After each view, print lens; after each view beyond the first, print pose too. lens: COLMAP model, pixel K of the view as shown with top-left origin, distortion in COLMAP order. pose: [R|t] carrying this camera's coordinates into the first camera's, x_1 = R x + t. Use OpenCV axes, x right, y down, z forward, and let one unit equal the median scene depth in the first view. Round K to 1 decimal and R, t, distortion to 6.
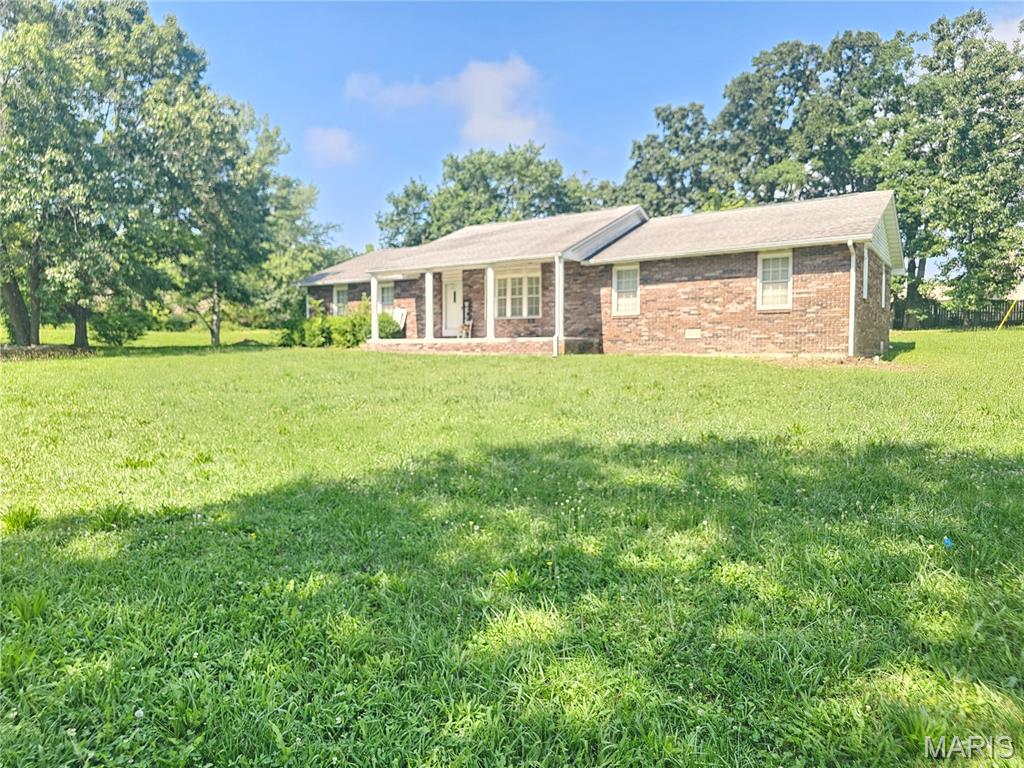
lens RADIAL K [[671.1, 0, 514.0], [0, 671.1, 383.1], [0, 0, 1]] dist [0.039242, -0.015745]
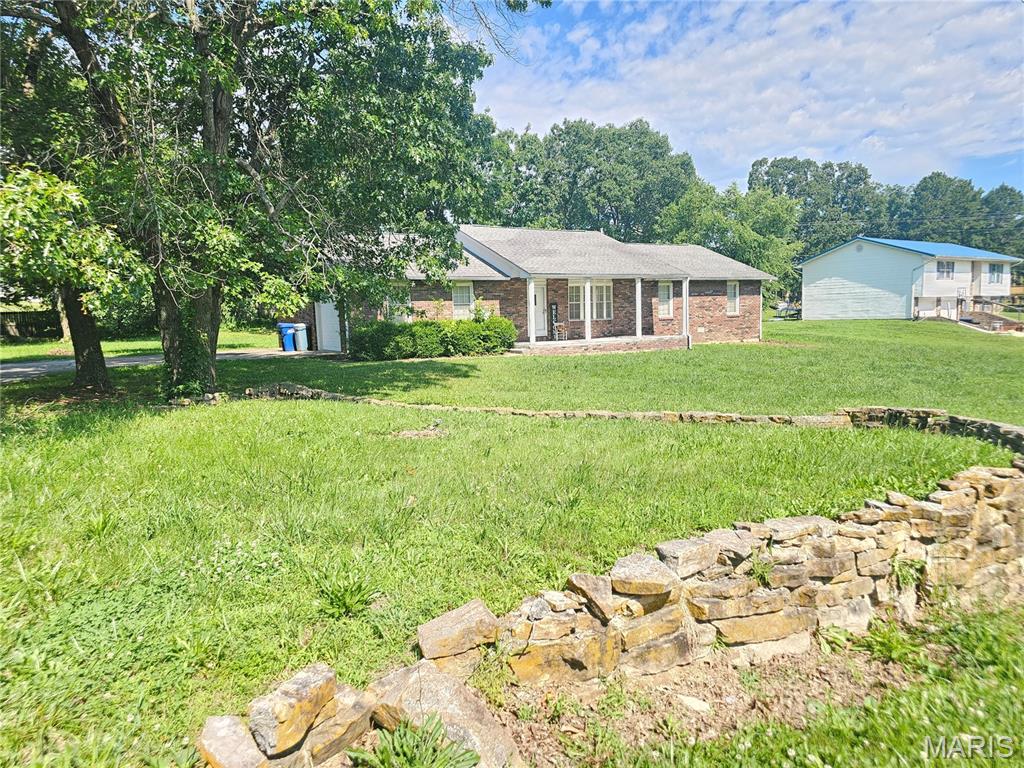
lens RADIAL K [[671.1, 0, 509.3], [0, 671.1, 386.5], [0, 0, 1]] dist [0.039242, -0.015745]
pose [[0.414769, -0.109585, 0.903304, -1.254433], [0.070816, 0.993598, 0.088023, -0.103628], [-0.907167, 0.027459, 0.419874, 0.693576]]
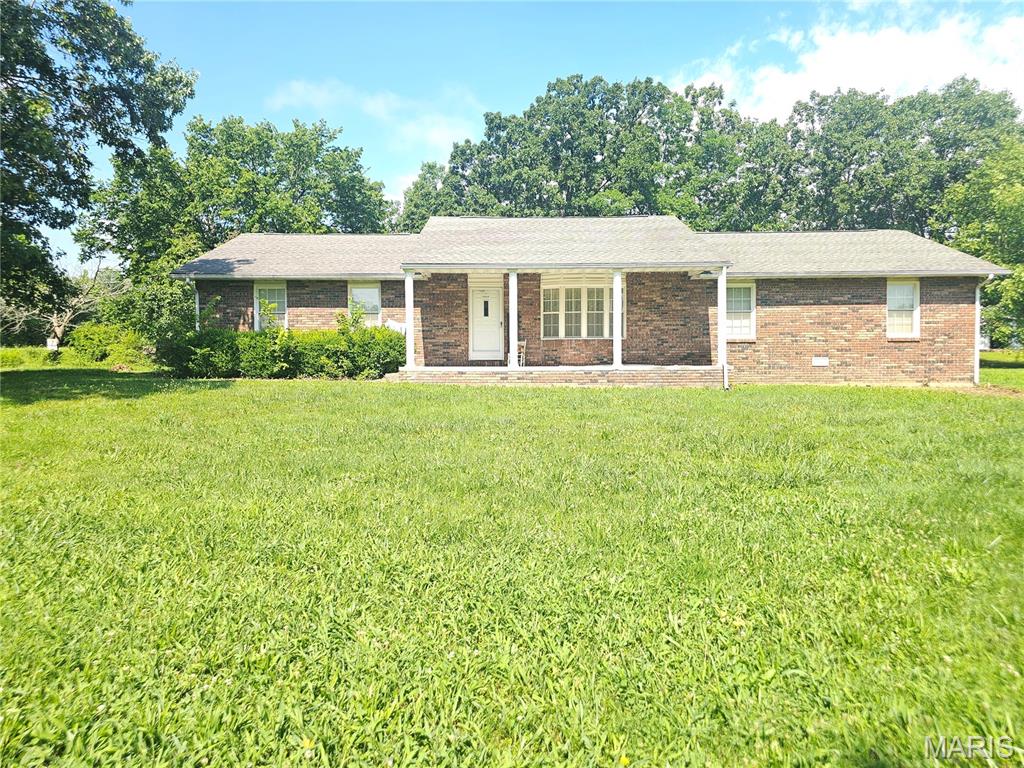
lens RADIAL K [[671.1, 0, 518.8], [0, 671.1, 380.5], [0, 0, 1]] dist [0.039242, -0.015745]
pose [[0.838029, -0.014350, 0.545438, -0.545472], [0.028427, 0.999445, -0.017382, -0.039521], [-0.544885, 0.030071, 0.837971, 0.413890]]
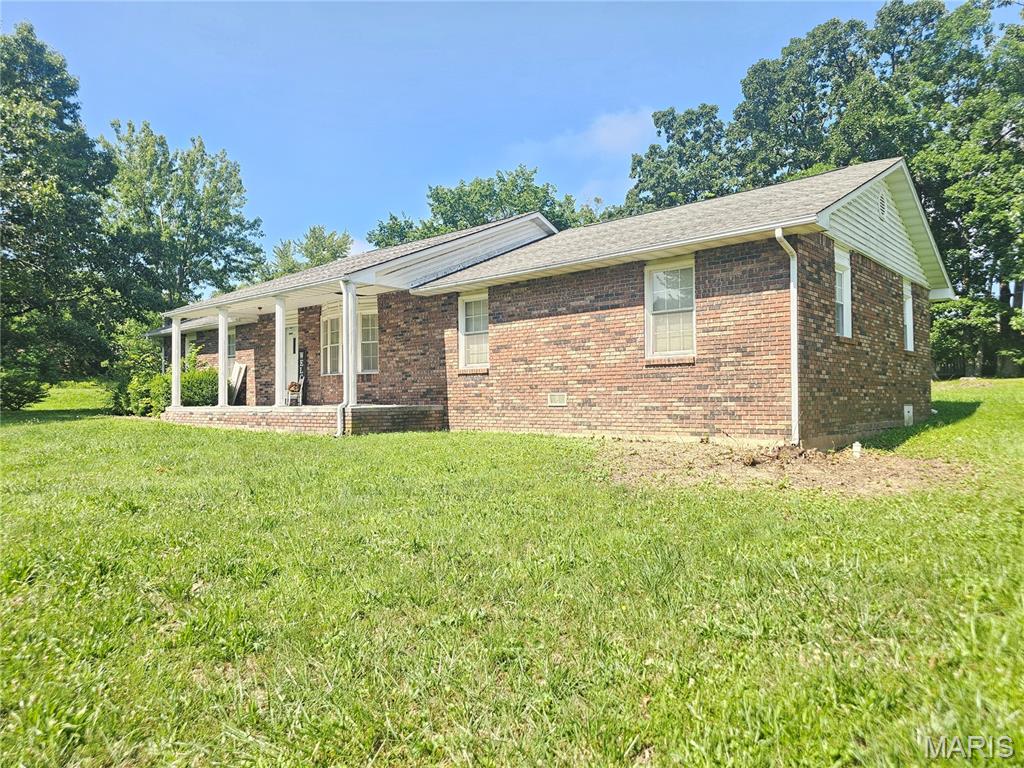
lens RADIAL K [[671.1, 0, 507.8], [0, 671.1, 393.0], [0, 0, 1]] dist [0.039242, -0.015745]
pose [[0.990674, -0.010176, -0.135872, 0.282013], [0.002791, 0.998513, -0.054433, -0.042218], [0.136224, 0.053547, 0.989230, 0.355892]]
